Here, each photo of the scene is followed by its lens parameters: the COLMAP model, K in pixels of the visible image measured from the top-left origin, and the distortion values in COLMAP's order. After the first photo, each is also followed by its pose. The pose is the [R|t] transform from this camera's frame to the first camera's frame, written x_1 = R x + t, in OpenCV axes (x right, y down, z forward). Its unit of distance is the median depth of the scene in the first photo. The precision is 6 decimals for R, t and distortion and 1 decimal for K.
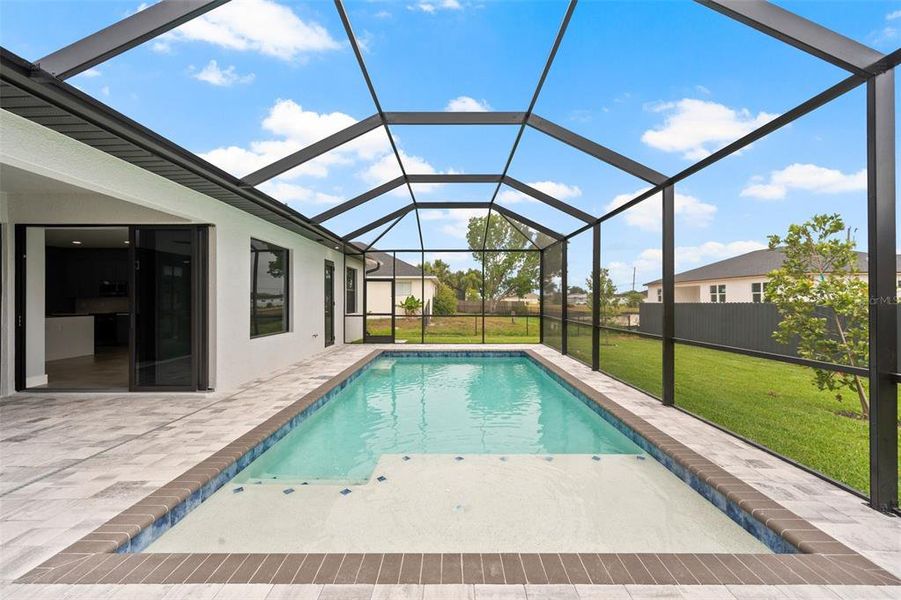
lens RADIAL K [[353.2, 0, 449.0], [0, 353.2, 300.9], [0, 0, 1]] dist [0.000830, 0.000135]
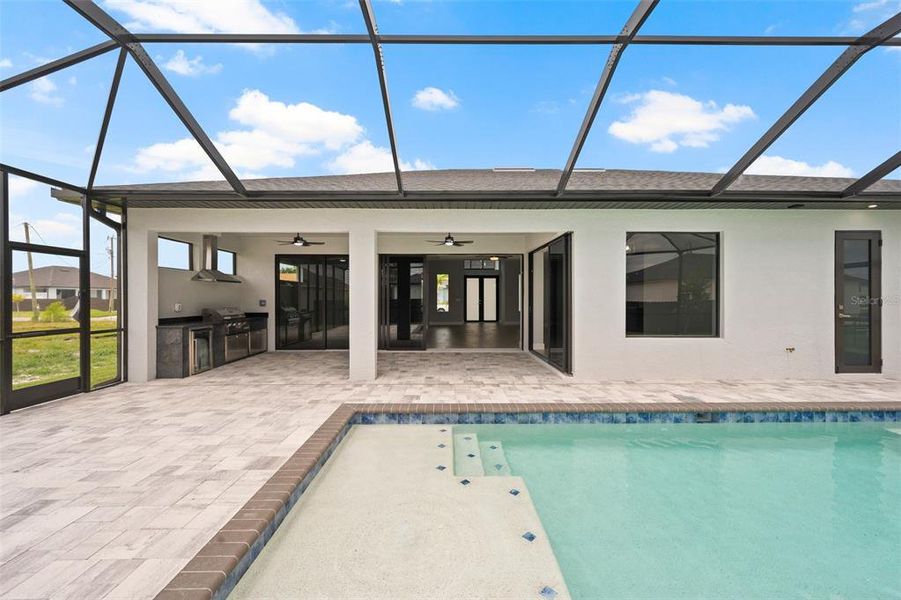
lens RADIAL K [[350.7, 0, 450.5], [0, 350.7, 300.0], [0, 0, 1]] dist [-0.003598, 0.000069]
pose [[0.024049, 0.003021, -0.999706, 0.310797], [-0.001411, 0.999995, 0.002988, 0.002882], [0.999710, 0.001339, 0.024053, 0.383539]]
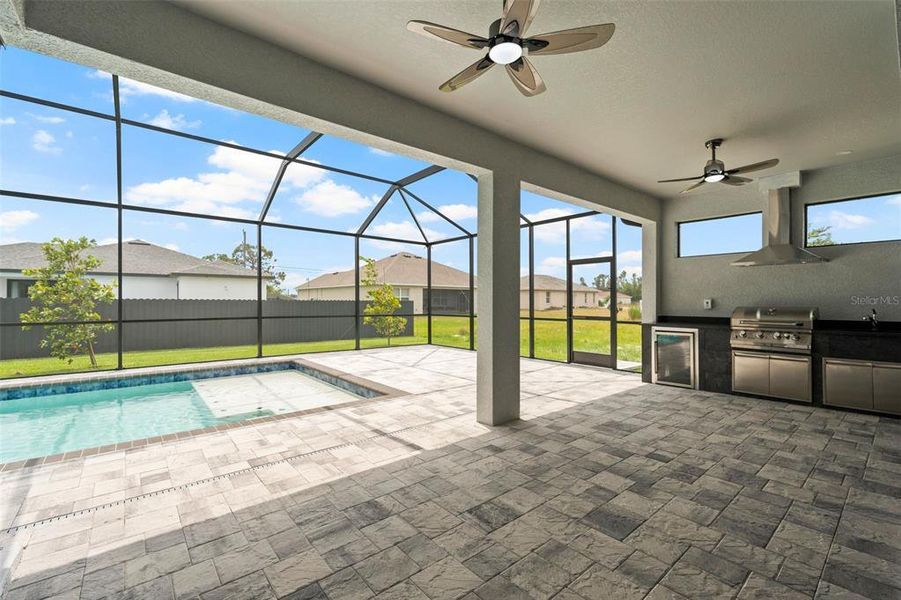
lens RADIAL K [[388.3, 0, 450.5], [0, 388.3, 300.0], [0, 0, 1]] dist [0.001512, -0.000138]
pose [[-0.651446, 0.002296, 0.758692, -0.811340], [0.000208, 0.999996, -0.002848, 0.018747], [-0.758695, -0.001697, -0.651444, 0.598979]]
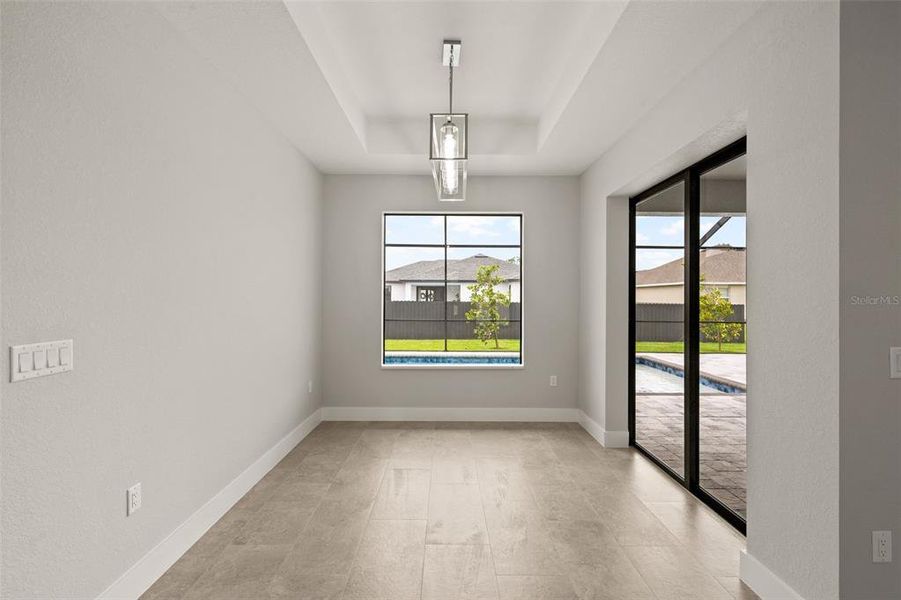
lens RADIAL K [[399.8, 0, 446.4], [0, 399.8, 297.0], [0, 0, 1]] dist [0.000149, 0.000126]
pose [[-0.015200, -0.000812, 0.999884, -1.059389], [-0.003834, 0.999992, 0.000754, -0.020069], [-0.999877, -0.003822, -0.015203, 0.910012]]
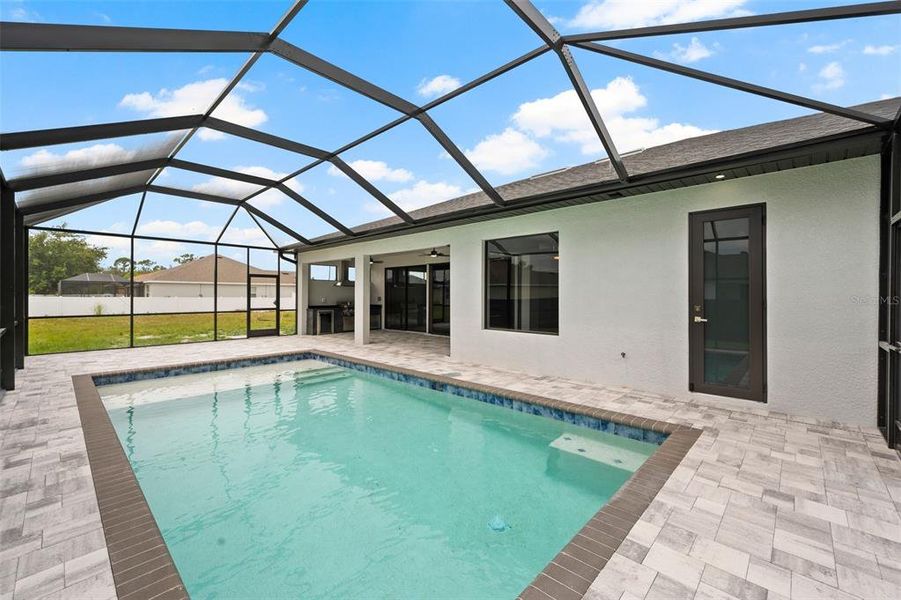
lens RADIAL K [[374.0, 0, 452.3], [0, 374.0, 296.0], [0, 0, 1]] dist [0.000039, 0.000138]
pose [[-0.674042, -0.003775, -0.738683, 0.328104], [-0.006016, 0.999982, 0.000379, -0.000327], [0.738668, 0.004700, -0.674053, 1.373898]]
